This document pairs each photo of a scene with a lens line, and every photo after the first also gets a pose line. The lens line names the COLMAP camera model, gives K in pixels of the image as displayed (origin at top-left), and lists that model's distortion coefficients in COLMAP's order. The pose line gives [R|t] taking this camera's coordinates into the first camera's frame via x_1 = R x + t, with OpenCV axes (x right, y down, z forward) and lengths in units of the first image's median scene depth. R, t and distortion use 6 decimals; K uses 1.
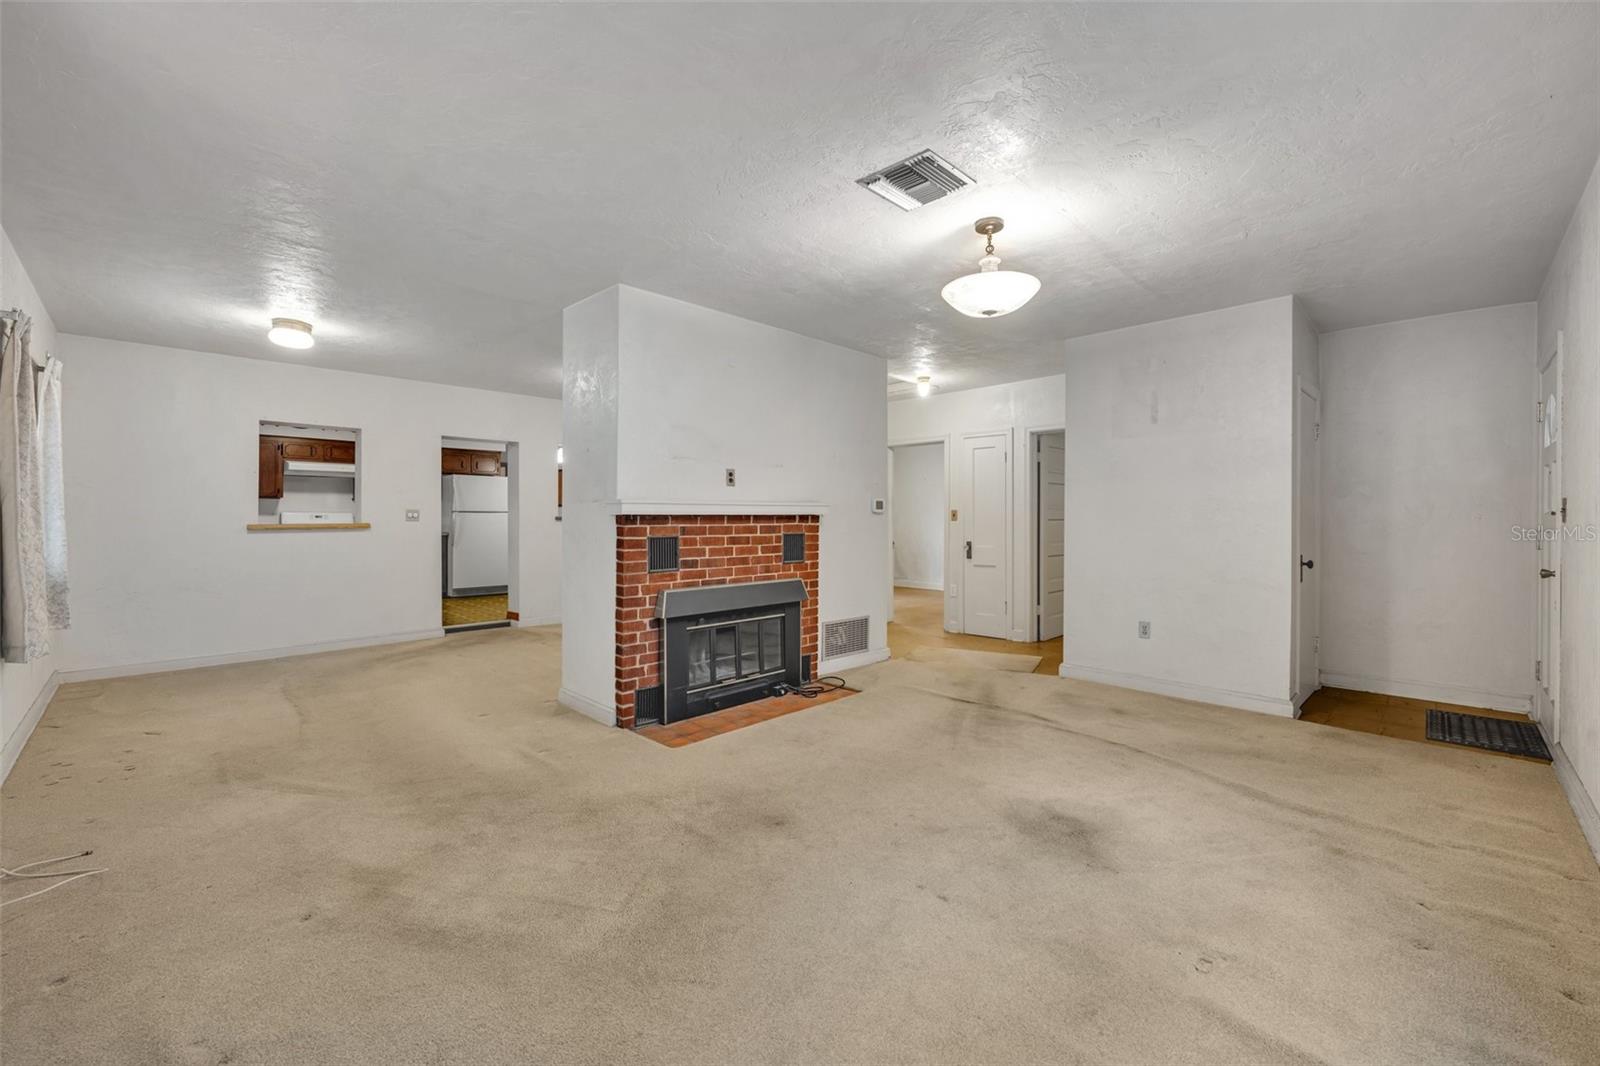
lens RADIAL K [[641.3, 0, 797.1], [0, 641.3, 519.4], [0, 0, 1]] dist [0.000755, 0.000061]
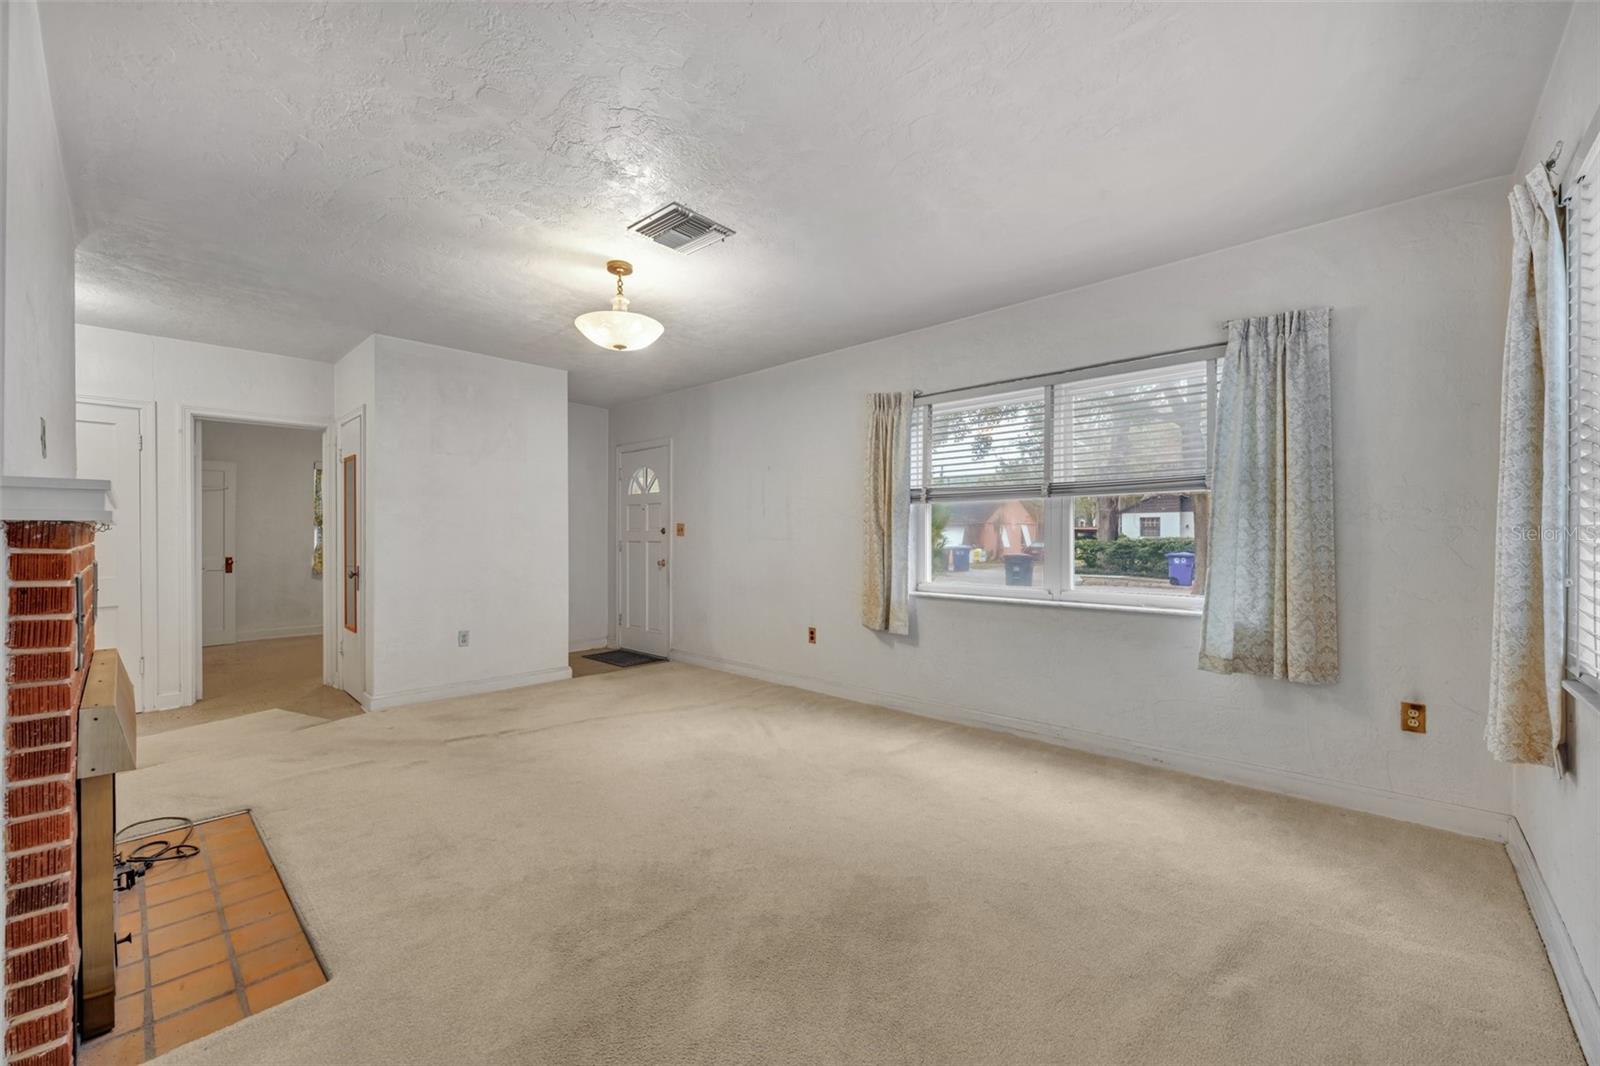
lens RADIAL K [[641.3, 0, 796.7], [0, 641.3, 539.2], [0, 0, 1]] dist [0.000755, 0.000061]
pose [[-0.035810, -0.006791, 0.999336, -0.702310], [0.000612, 0.999977, 0.006817, 0.001488], [-0.999358, 0.000856, -0.035805, 0.632053]]
